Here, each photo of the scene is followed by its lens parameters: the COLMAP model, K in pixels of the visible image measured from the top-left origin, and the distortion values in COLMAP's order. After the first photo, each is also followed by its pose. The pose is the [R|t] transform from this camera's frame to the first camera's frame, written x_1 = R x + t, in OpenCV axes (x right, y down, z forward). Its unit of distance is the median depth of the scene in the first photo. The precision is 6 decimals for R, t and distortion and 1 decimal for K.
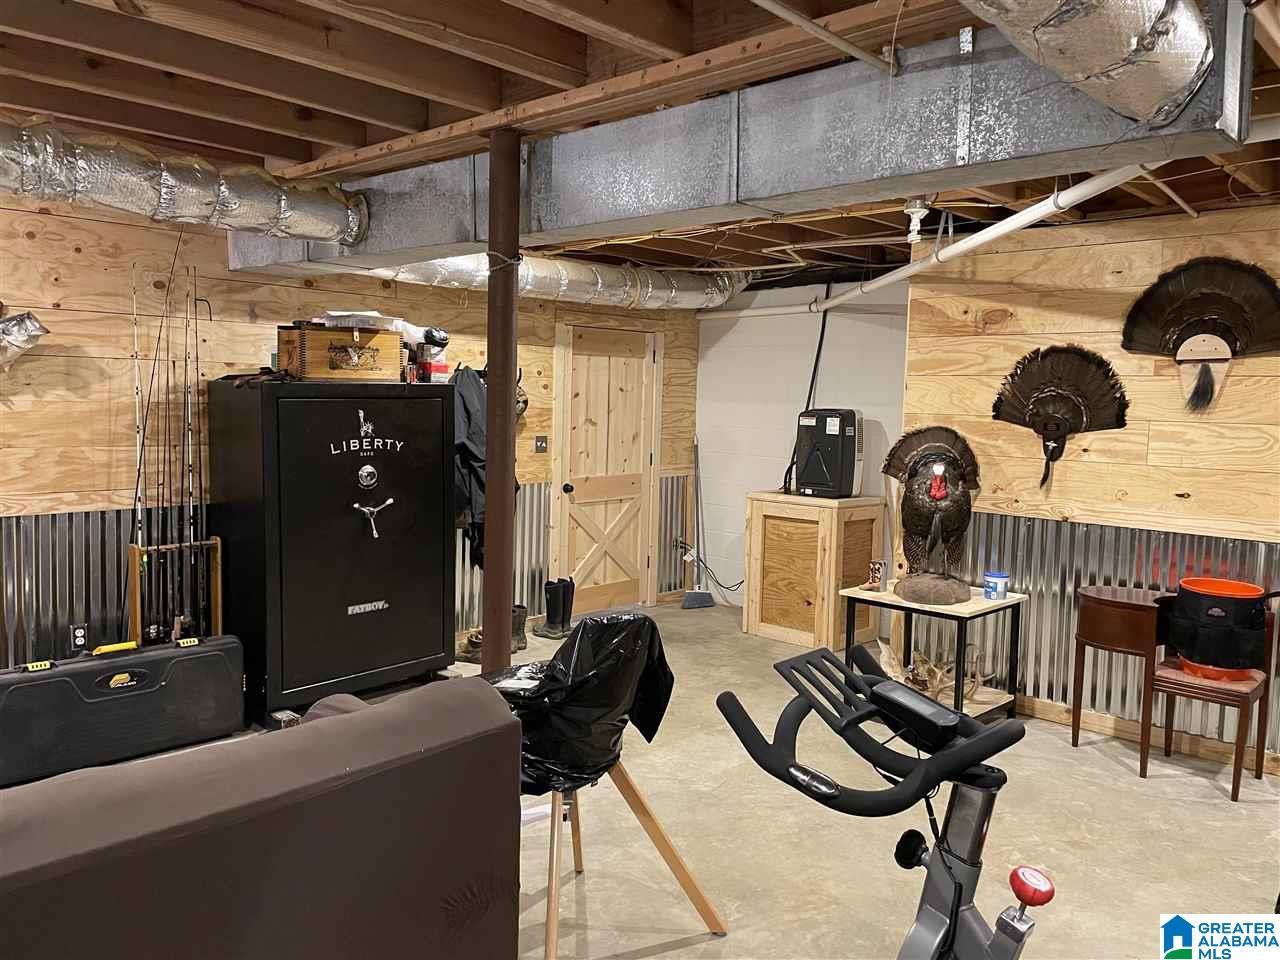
lens RADIAL K [[980.7, 0, 637.8], [0, 980.7, 474.6], [0, 0, 1]] dist [-0.001656, -0.003130]
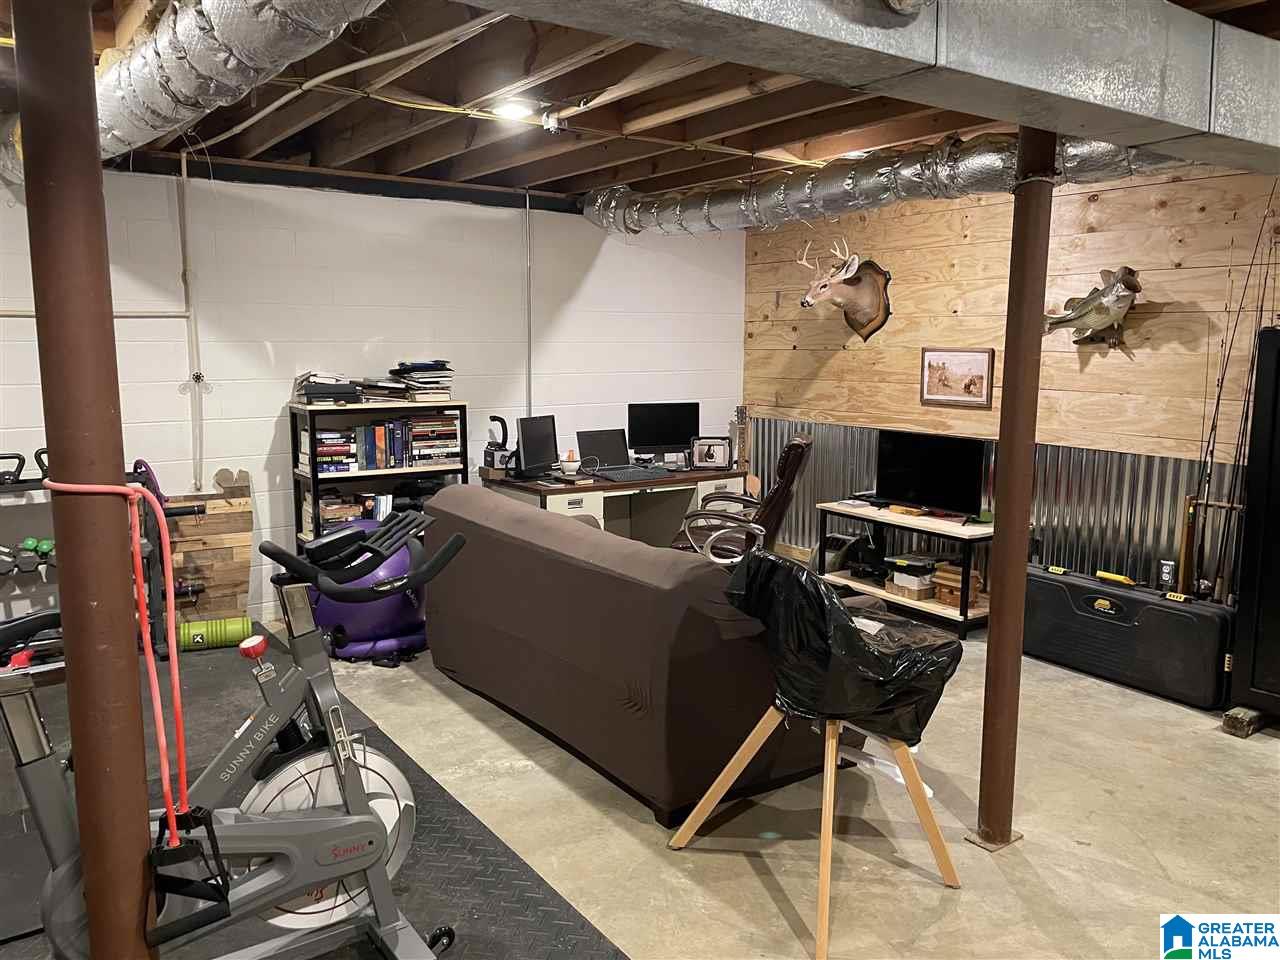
lens RADIAL K [[980.7, 0, 637.9], [0, 980.7, 482.5], [0, 0, 1]] dist [-0.001656, -0.003130]
pose [[-0.208589, 0.122277, -0.970329, 0.612004], [-0.087172, 0.985880, 0.142976, -0.038213], [0.974111, 0.114409, -0.194985, 0.652635]]
